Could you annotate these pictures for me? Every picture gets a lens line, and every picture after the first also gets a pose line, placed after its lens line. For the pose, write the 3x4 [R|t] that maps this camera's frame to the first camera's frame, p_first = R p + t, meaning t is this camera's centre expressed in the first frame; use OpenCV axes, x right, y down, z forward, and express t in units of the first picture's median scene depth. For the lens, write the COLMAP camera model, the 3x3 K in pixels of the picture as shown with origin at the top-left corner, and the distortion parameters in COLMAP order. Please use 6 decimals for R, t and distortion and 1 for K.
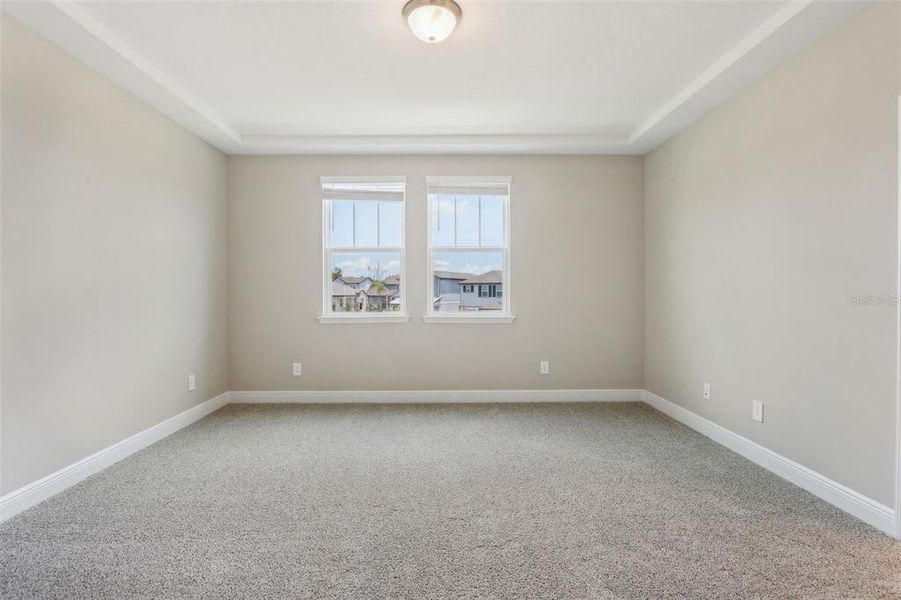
lens RADIAL K [[420.2, 0, 448.4], [0, 420.2, 292.2], [0, 0, 1]] dist [-0.028662, -0.000044]
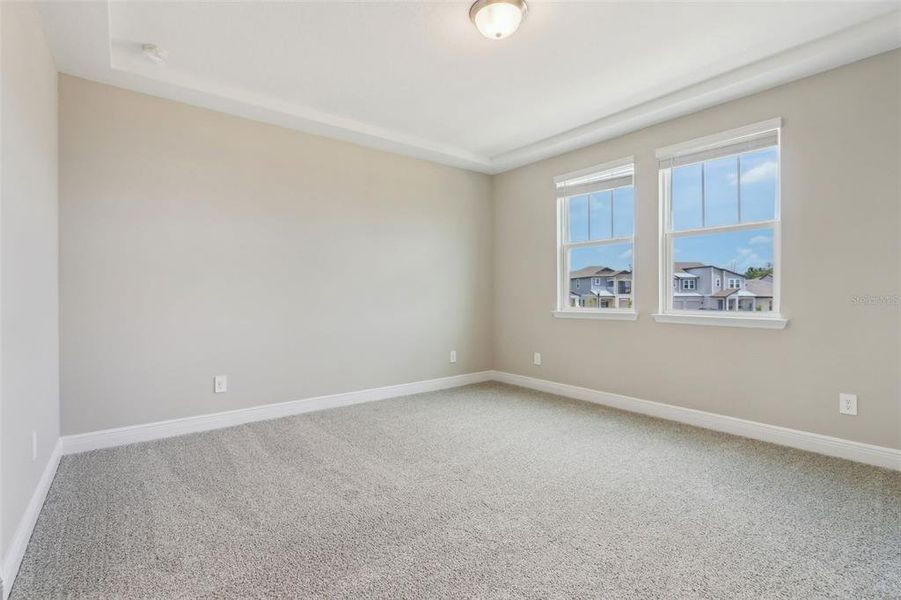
lens RADIAL K [[419.6, 0, 436.5], [0, 419.6, 295.4], [0, 0, 1]] dist [-0.004906, -0.000777]
pose [[0.600338, 0.004718, -0.799732, 0.358327], [0.005078, 0.999940, 0.009712, 0.007571], [0.799730, -0.009891, 0.600278, 0.134622]]
